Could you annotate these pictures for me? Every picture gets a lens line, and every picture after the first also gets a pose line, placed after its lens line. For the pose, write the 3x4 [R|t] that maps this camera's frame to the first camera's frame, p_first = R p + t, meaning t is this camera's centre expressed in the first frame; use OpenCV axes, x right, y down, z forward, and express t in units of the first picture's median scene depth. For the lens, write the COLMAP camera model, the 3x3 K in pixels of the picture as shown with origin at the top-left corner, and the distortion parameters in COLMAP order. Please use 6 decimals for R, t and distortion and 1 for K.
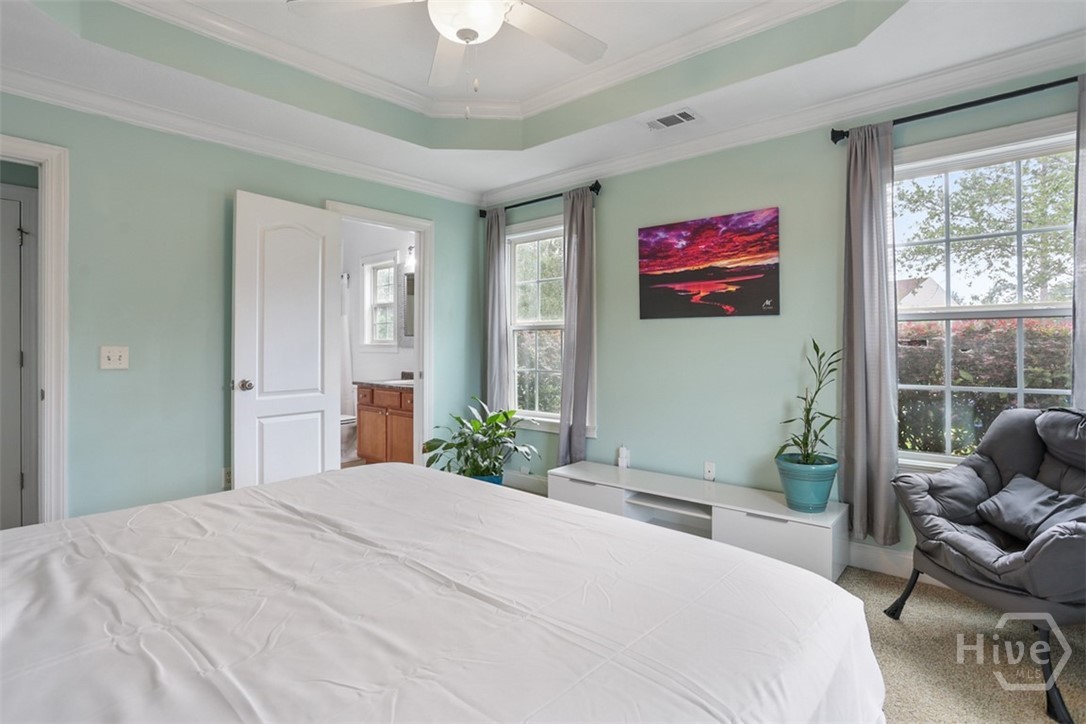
lens RADIAL K [[568.2, 0, 540.0], [0, 568.2, 338.1], [0, 0, 1]] dist [-0.066920, 0.000218]
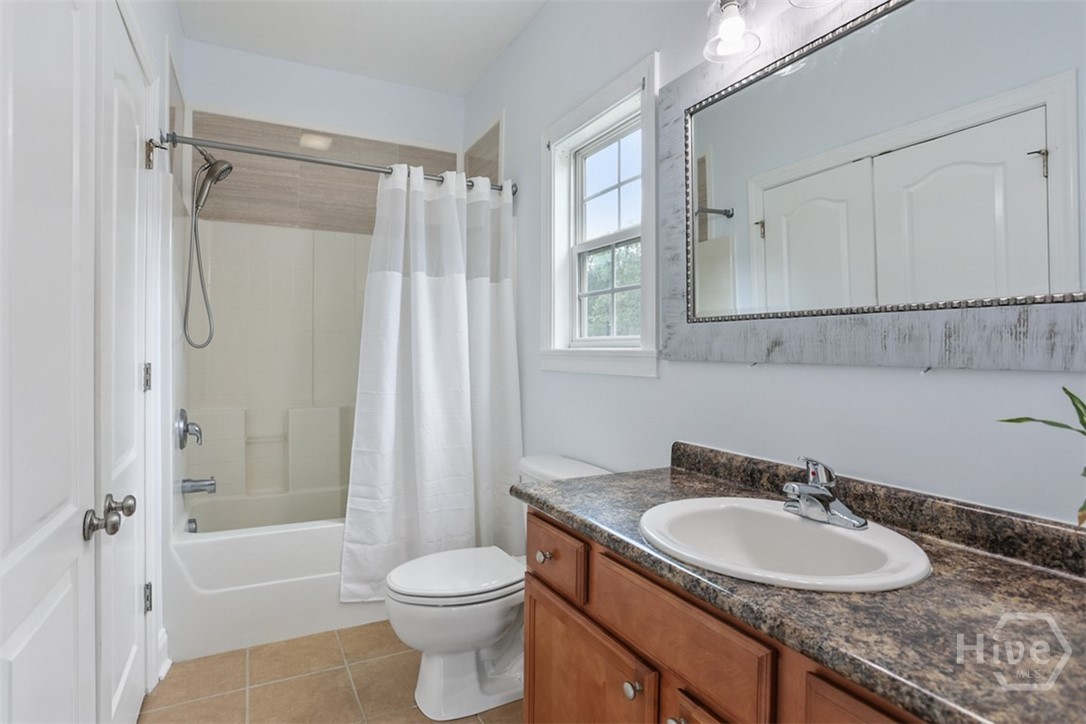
lens RADIAL K [[535.6, 0, 507.4], [0, 535.6, 352.8], [0, 0, 1]] dist [-0.063206, 0.034059]
pose [[0.928271, 0.006786, -0.371843, -0.355417], [-0.002510, 0.999925, 0.011983, 0.014023], [0.371897, -0.010190, 0.928218, 1.132868]]
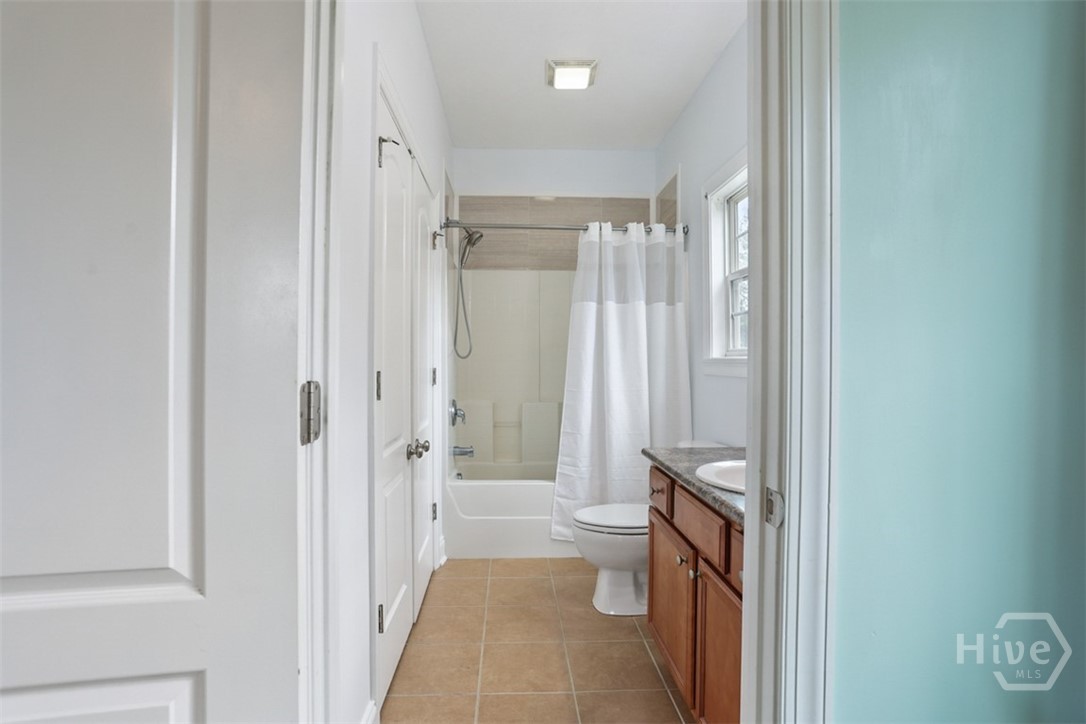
lens RADIAL K [[529.9, 0, 543.0], [0, 529.9, 362.0], [0, 0, 1]] dist [-0.068823, 0.039800]
pose [[0.715917, 0.004194, -0.698173, -0.170737], [0.005336, 0.999920, 0.011478, 0.012687], [0.698165, -0.011942, 0.715837, 1.002869]]
